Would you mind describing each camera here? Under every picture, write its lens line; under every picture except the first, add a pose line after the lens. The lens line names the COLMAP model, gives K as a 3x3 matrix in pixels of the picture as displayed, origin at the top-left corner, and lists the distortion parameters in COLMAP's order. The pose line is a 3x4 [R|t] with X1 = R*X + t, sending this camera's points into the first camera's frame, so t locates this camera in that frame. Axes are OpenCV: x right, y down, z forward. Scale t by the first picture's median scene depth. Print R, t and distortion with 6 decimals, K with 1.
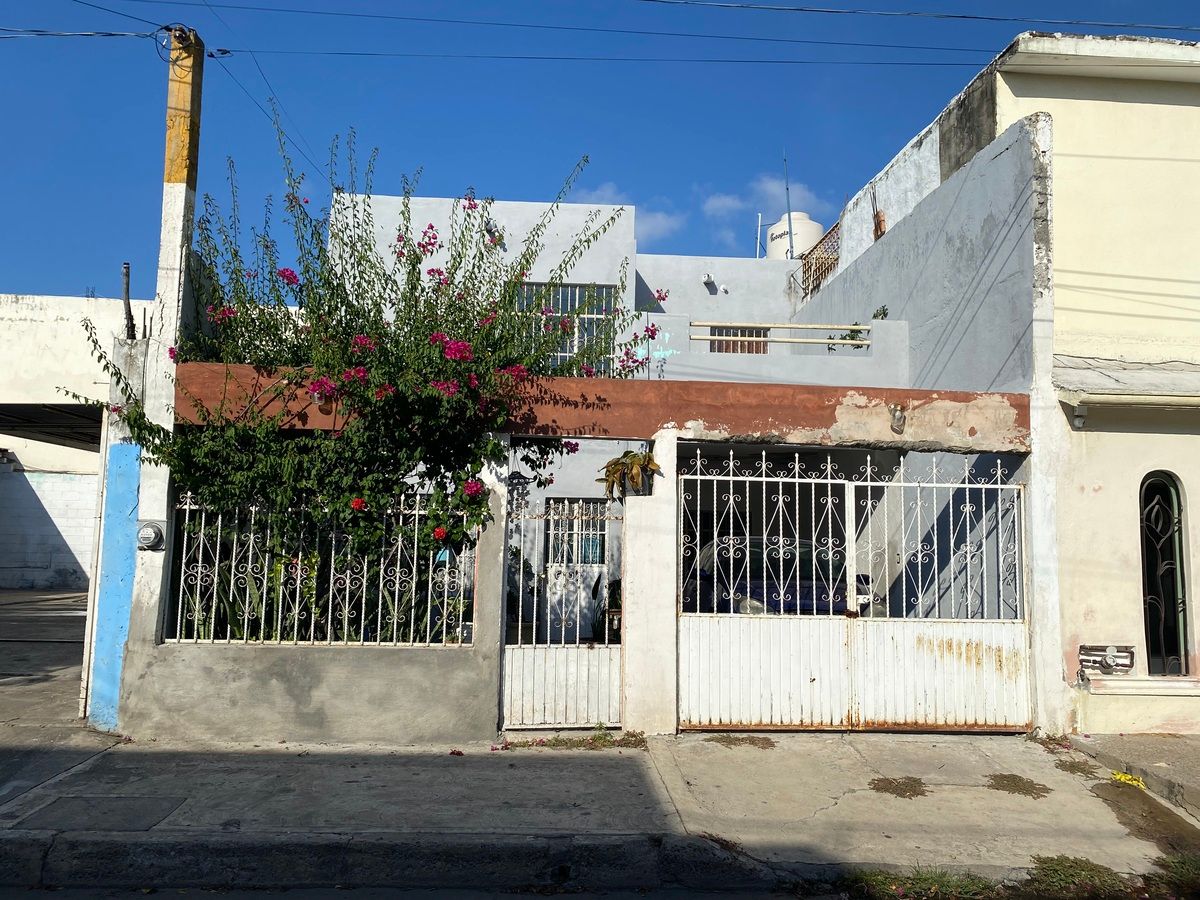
lens RADIAL K [[928.6, 0, 600.0], [0, 928.6, 450.0], [0, 0, 1]] dist [0.013556, 0.013980]
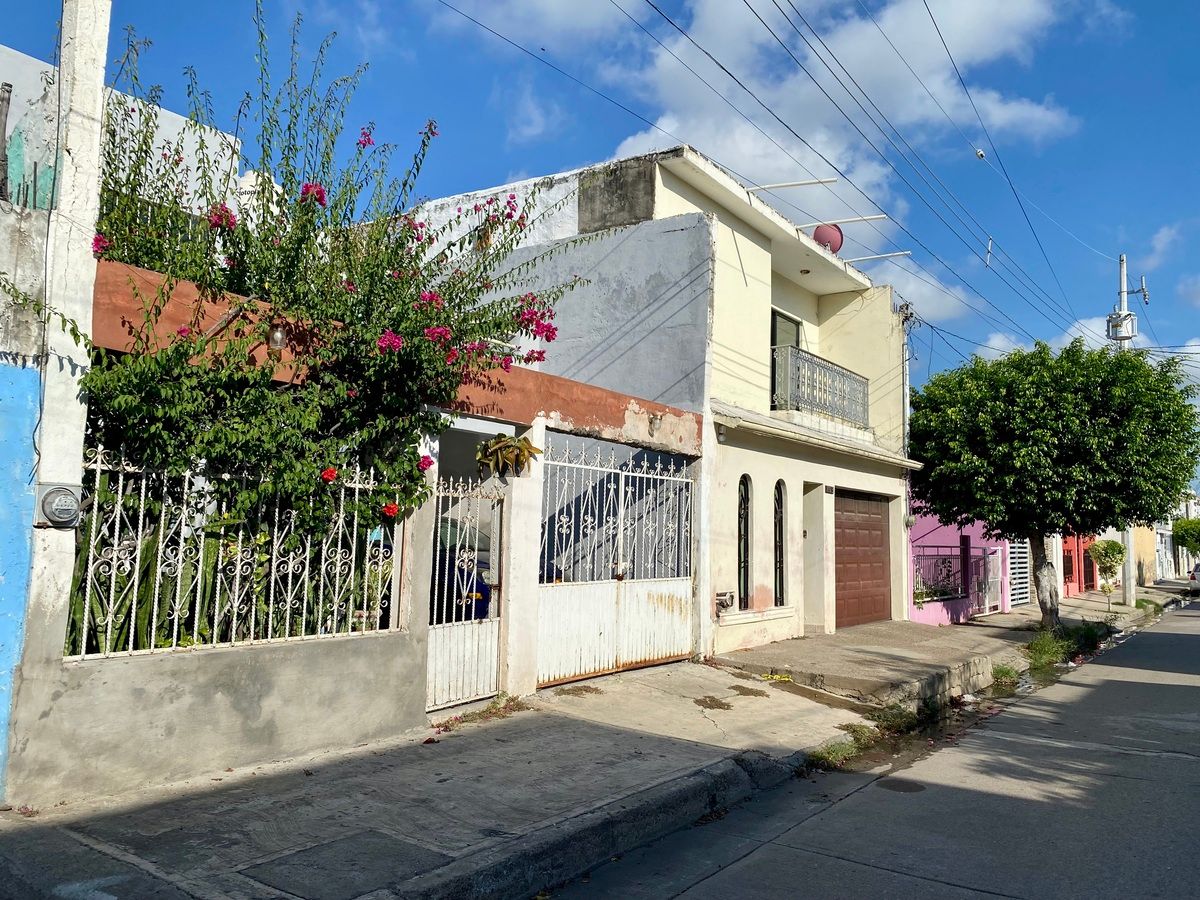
lens RADIAL K [[919.1, 0, 596.8], [0, 919.1, 445.3], [0, 0, 1]] dist [0.036811, -0.045407]
pose [[0.629337, 0.069688, 0.774002, -0.743450], [-0.093020, 0.995566, -0.014002, 0.020014], [-0.771545, -0.063186, 0.633029, 0.268705]]
